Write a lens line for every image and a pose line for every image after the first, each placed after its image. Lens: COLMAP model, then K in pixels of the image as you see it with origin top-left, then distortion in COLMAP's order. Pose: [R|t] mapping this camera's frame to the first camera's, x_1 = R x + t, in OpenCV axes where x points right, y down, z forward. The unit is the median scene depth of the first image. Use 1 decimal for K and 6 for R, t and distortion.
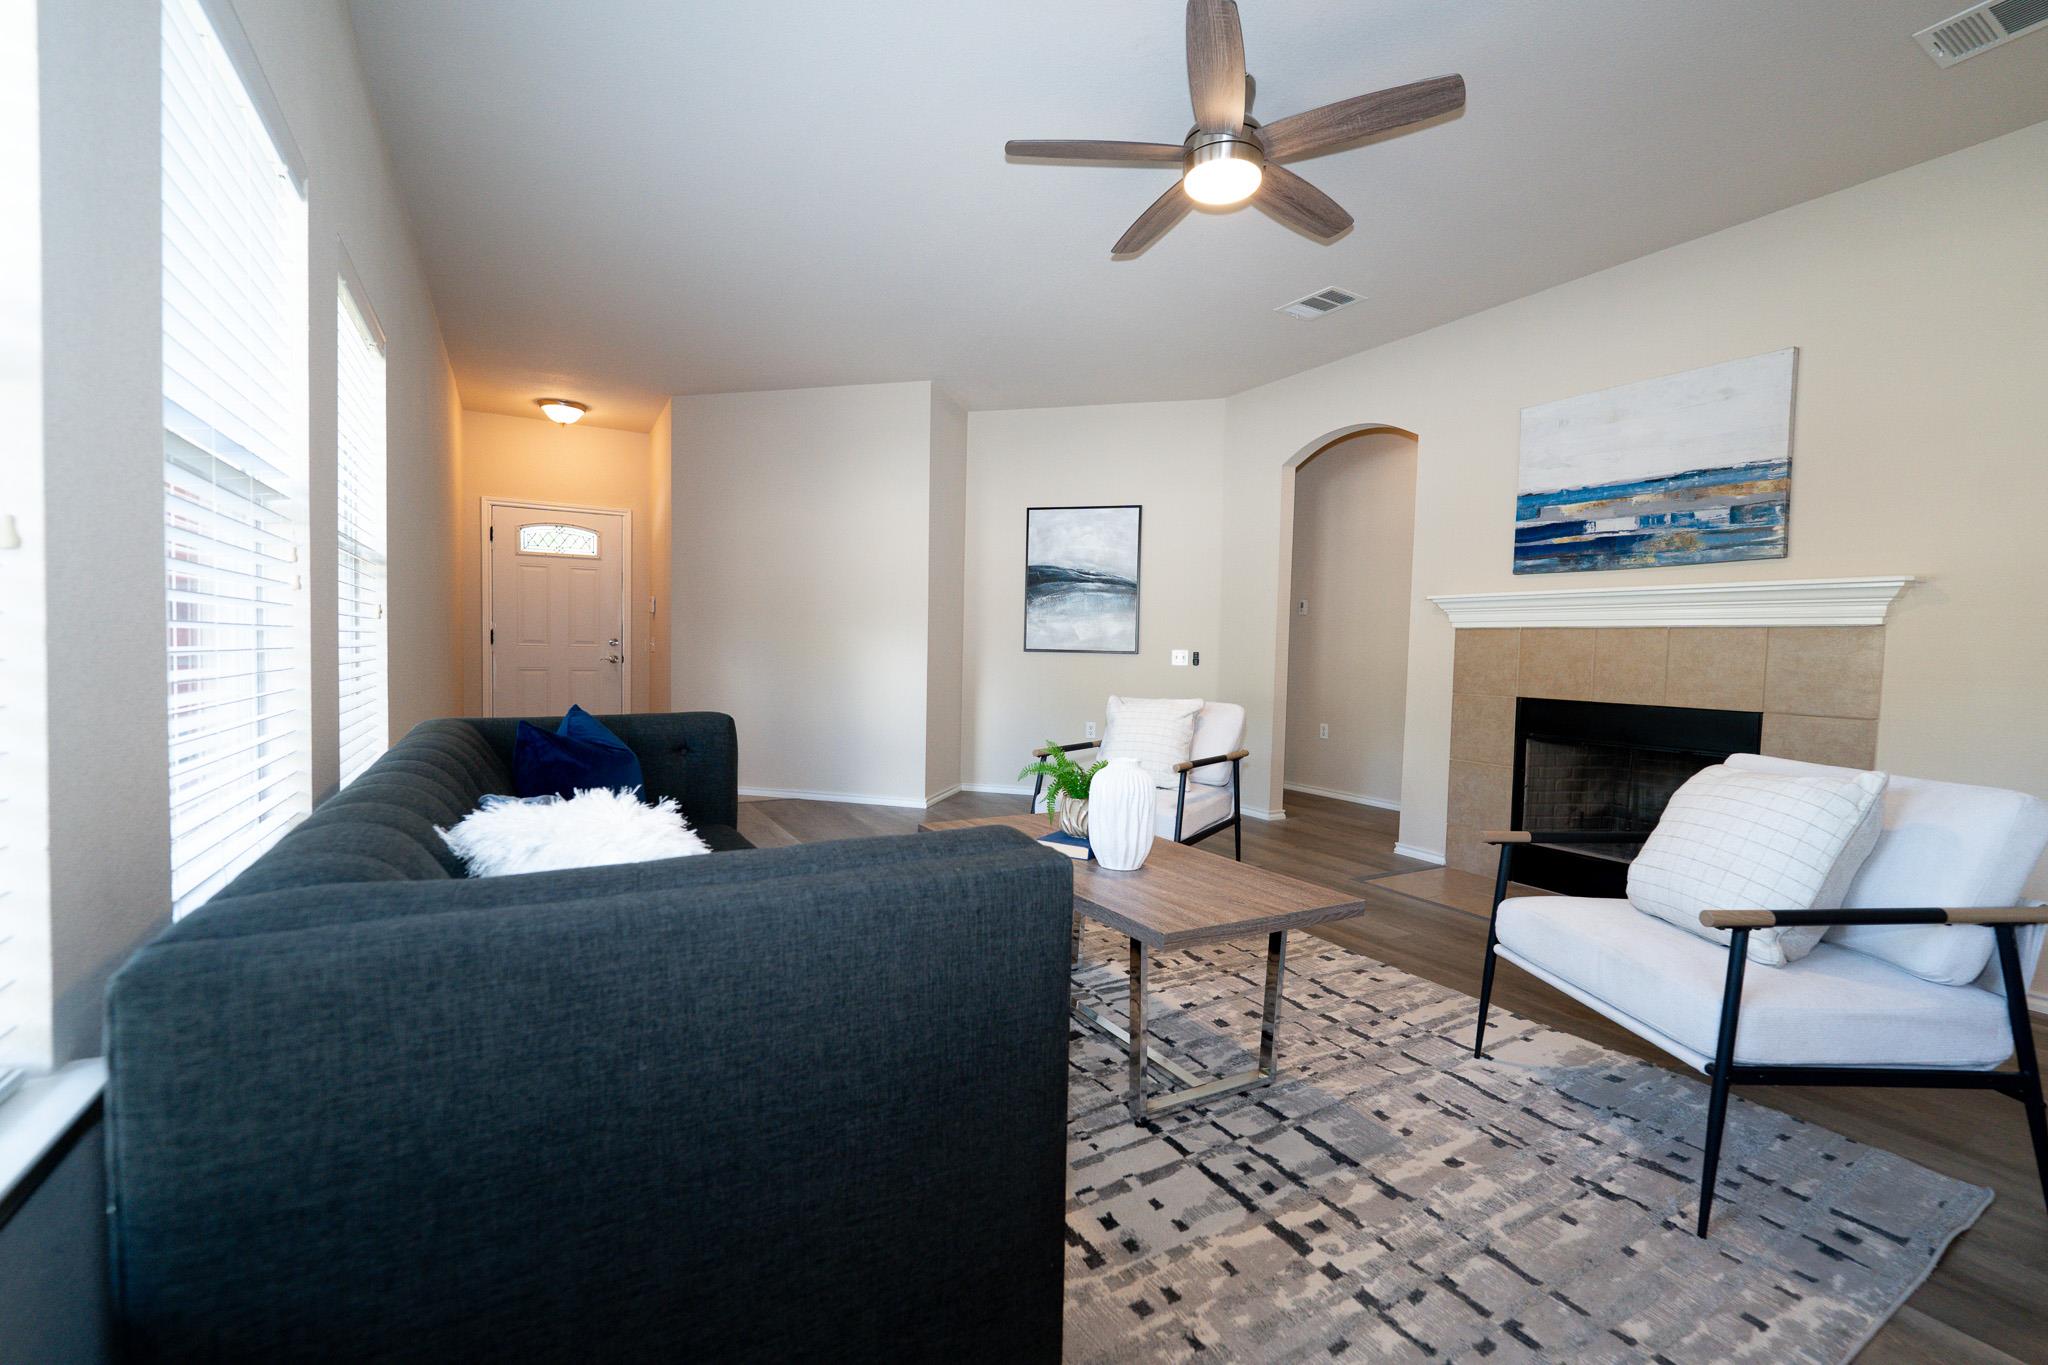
lens RADIAL K [[859.5, 0, 1029.3], [0, 859.5, 685.6], [0, 0, 1]] dist [-0.008018, 0.000793]
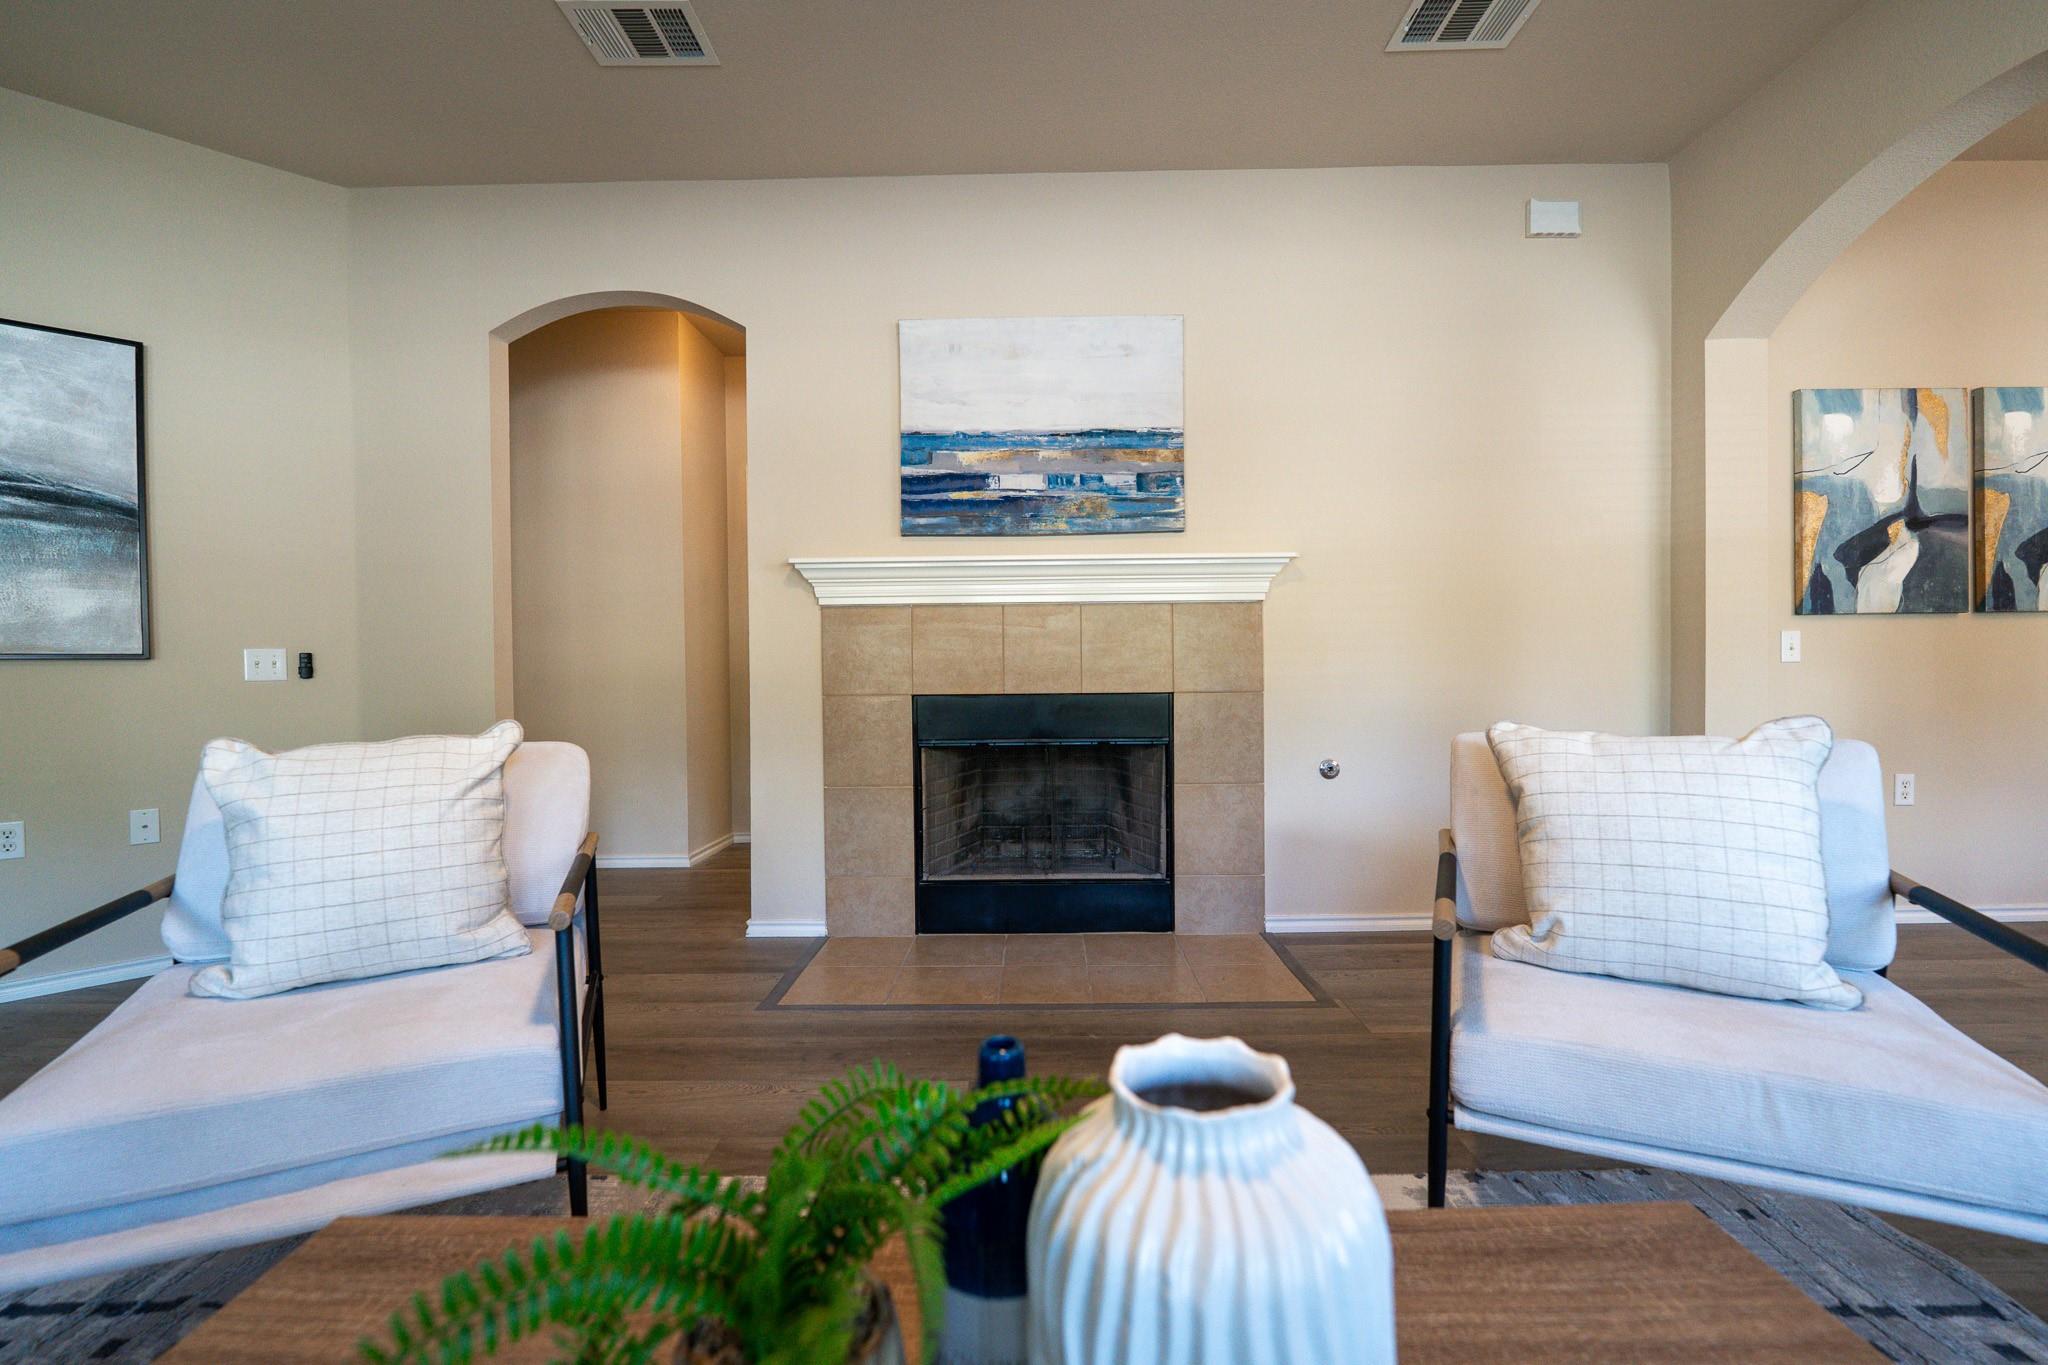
lens RADIAL K [[859.5, 0, 1026.4], [0, 859.5, 683.5], [0, 0, 1]] dist [-0.008018, 0.000793]
pose [[0.514908, -0.043915, 0.856120, -0.047105], [0.060625, 0.998052, 0.014732, -0.002574], [-0.855099, 0.044316, 0.516568, 0.606297]]
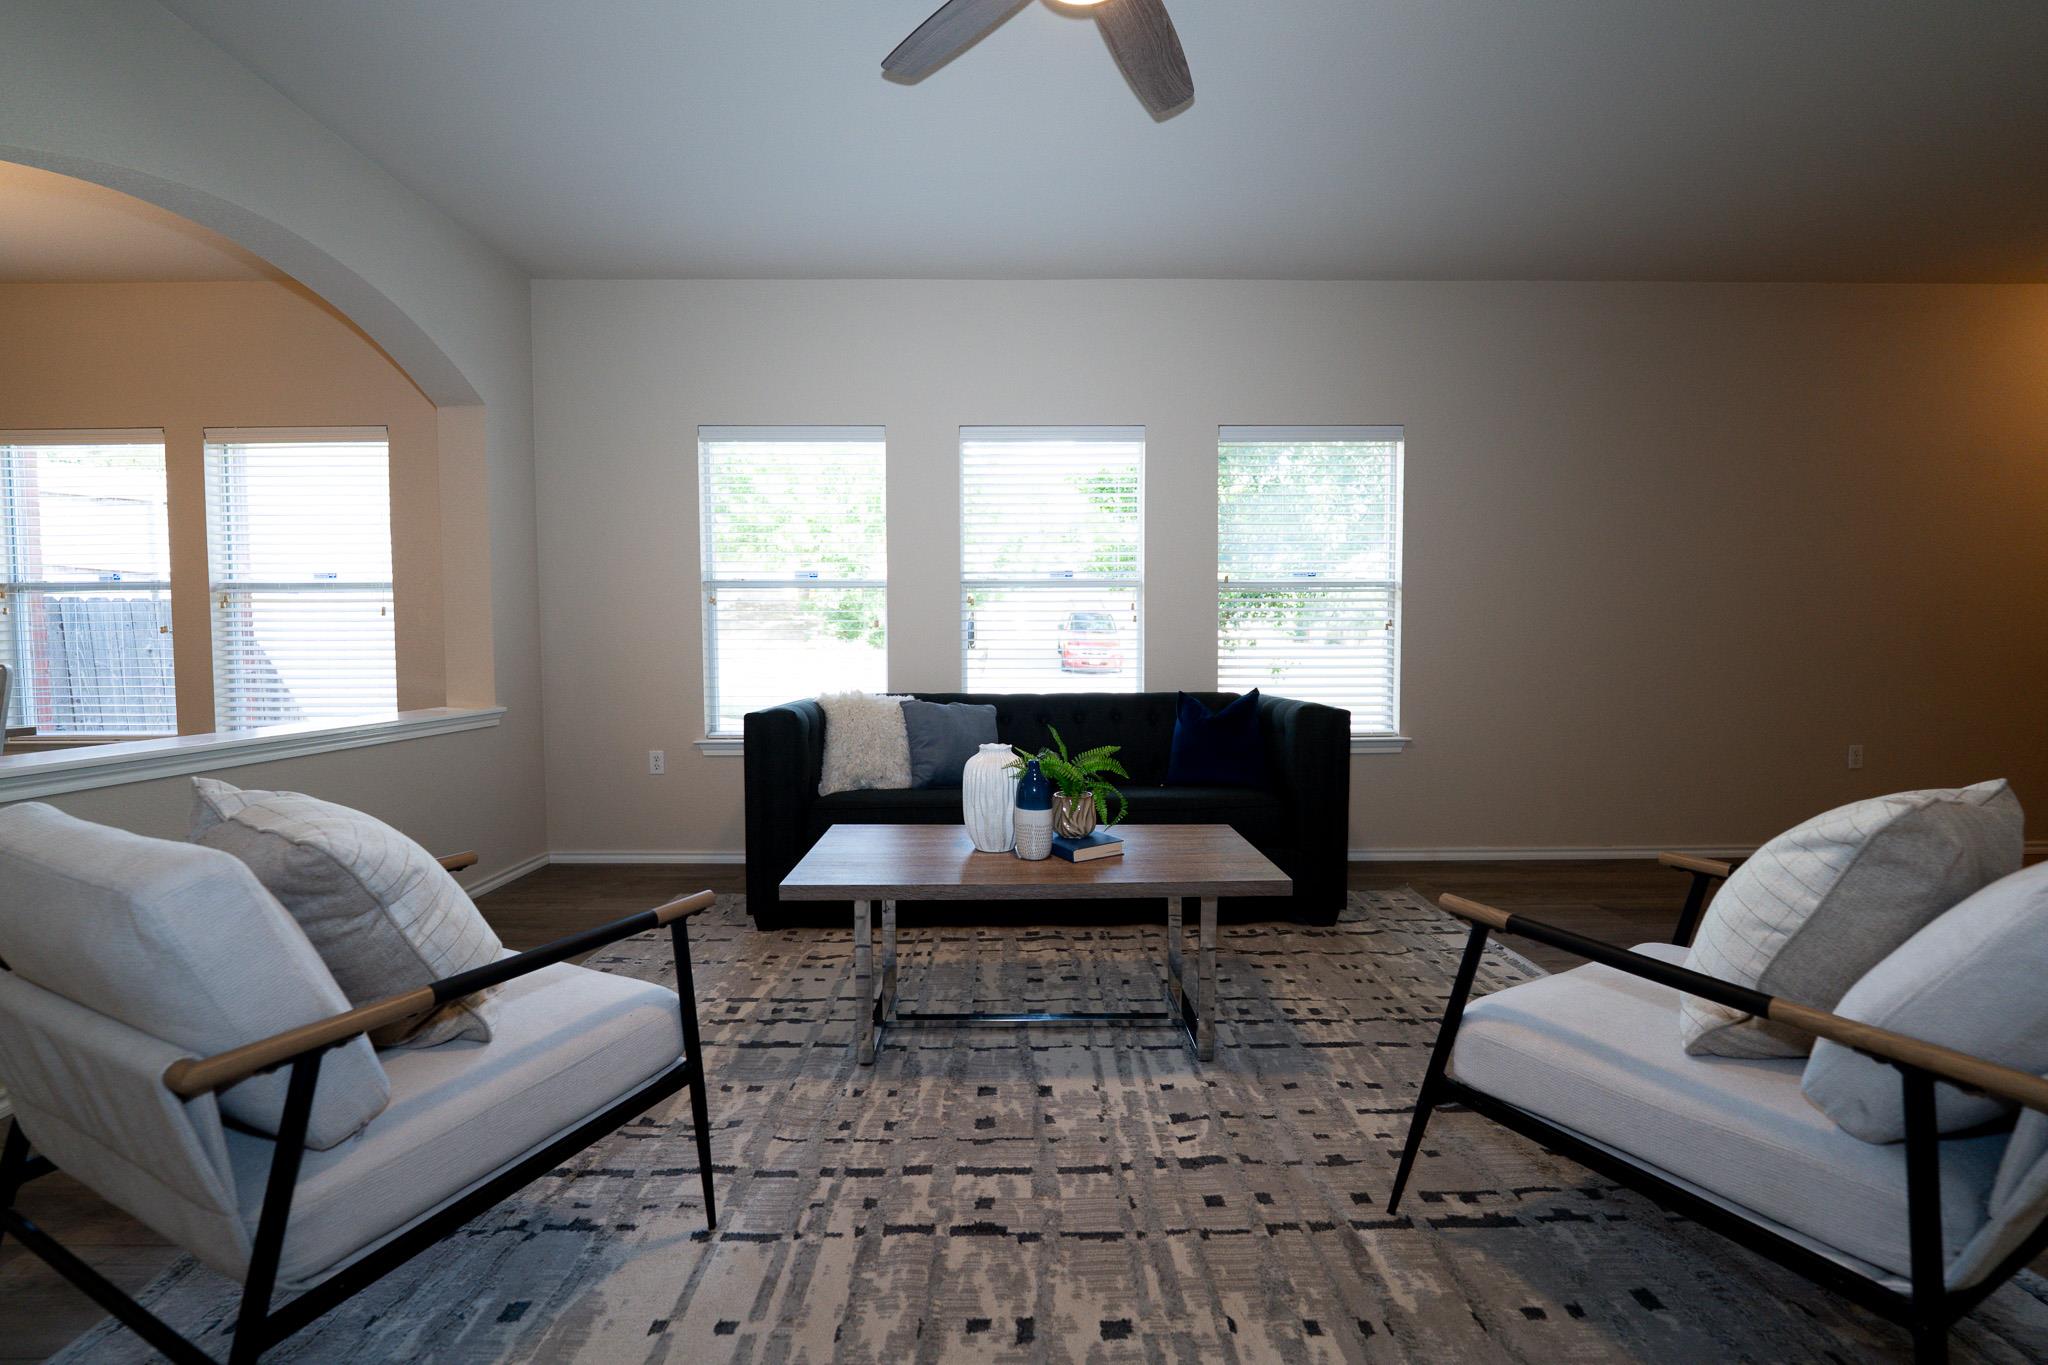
lens RADIAL K [[859.5, 0, 1027.3], [0, 859.5, 665.8], [0, 0, 1]] dist [-0.008018, 0.000793]
pose [[-0.498582, -0.000997, -0.866842, 0.649554], [-0.046780, 0.998573, 0.025758, -0.026146], [0.865579, 0.053393, -0.497917, 1.007184]]
